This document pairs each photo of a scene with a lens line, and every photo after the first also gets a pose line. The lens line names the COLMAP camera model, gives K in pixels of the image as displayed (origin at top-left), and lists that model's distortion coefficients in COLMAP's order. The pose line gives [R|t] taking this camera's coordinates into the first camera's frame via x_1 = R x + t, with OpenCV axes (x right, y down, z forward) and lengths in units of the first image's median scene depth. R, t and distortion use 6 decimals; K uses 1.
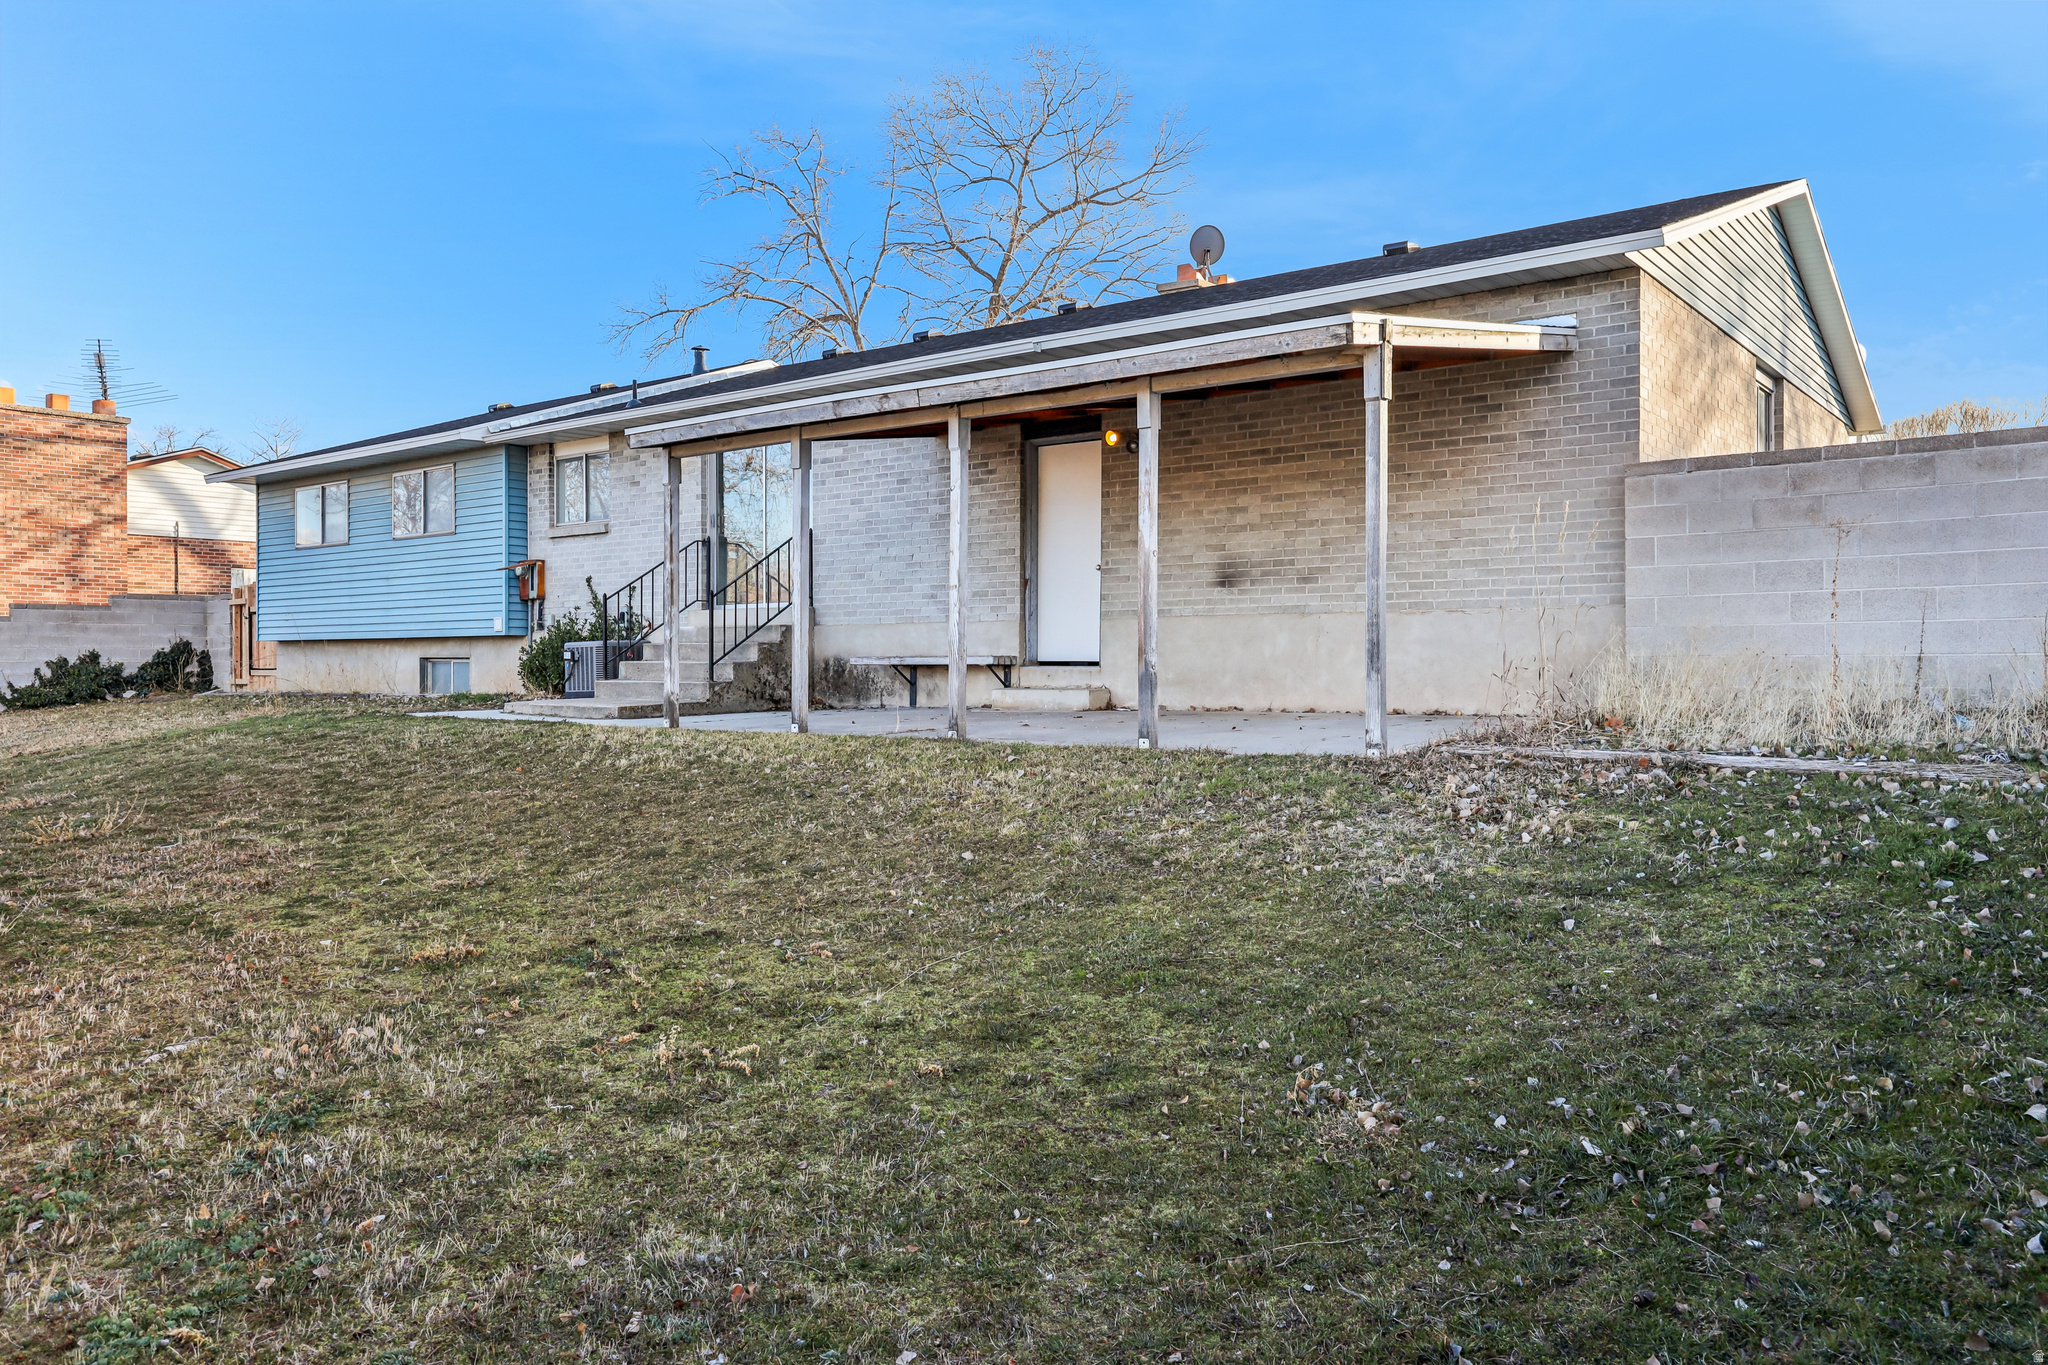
lens RADIAL K [[1453.8, 0, 1024.0], [0, 1453.8, 682.5], [0, 0, 1]] dist [0.000255, -0.000032]
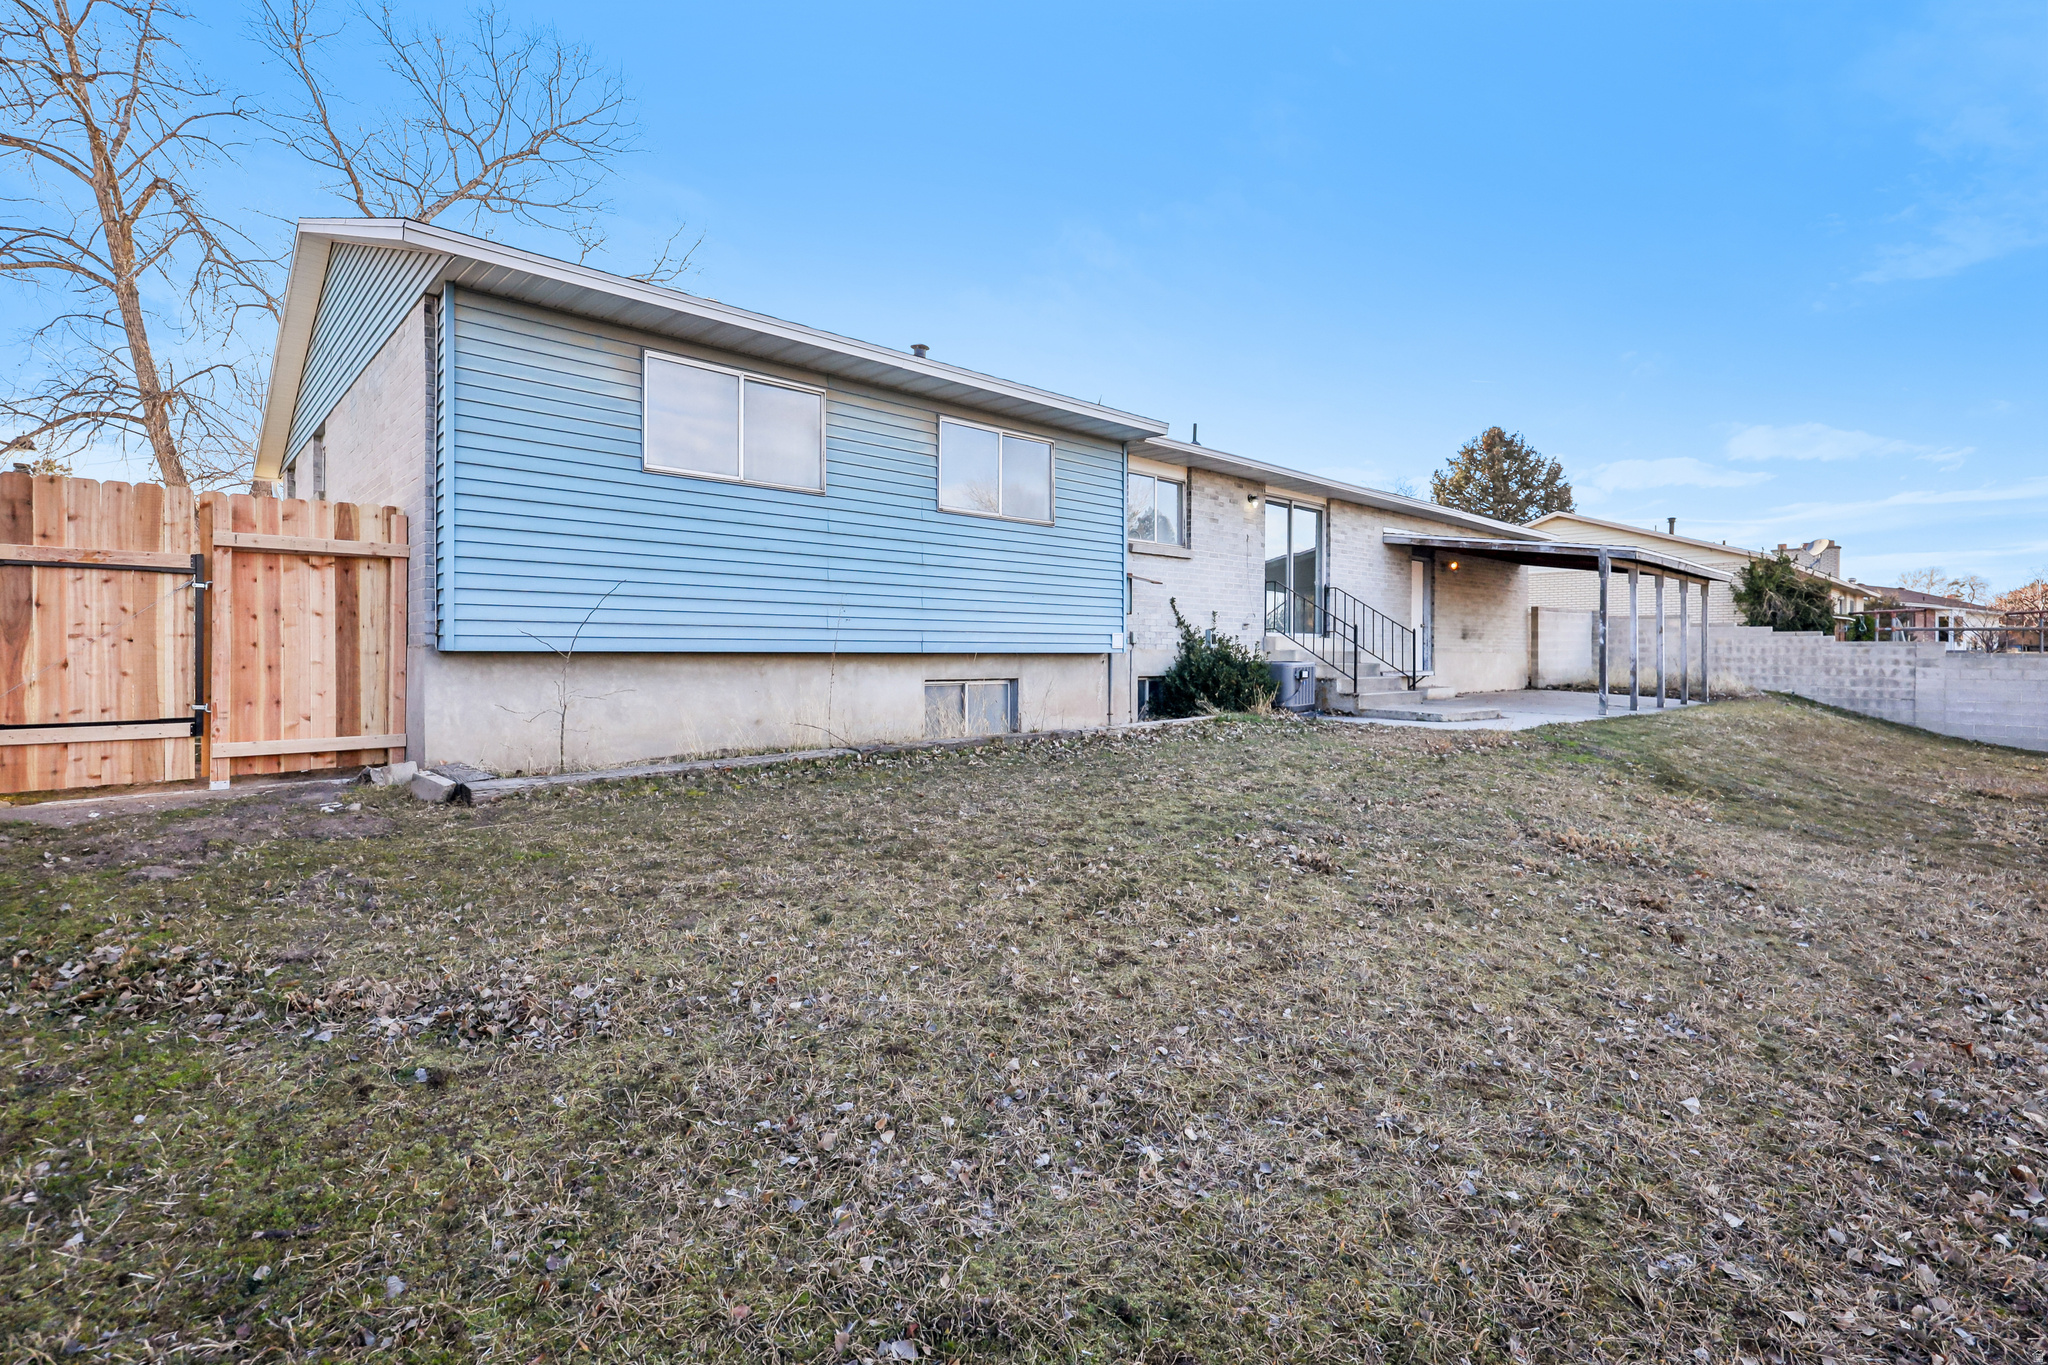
lens RADIAL K [[950.8, 0, 1024.0], [0, 950.8, 682.5], [0, 0, 1]] dist [0.000121, -0.000001]
pose [[0.162556, -0.021062, 0.986474, -0.983081], [0.018003, 0.999669, 0.018377, -0.026409], [-0.986535, 0.014772, 0.162882, 0.988733]]
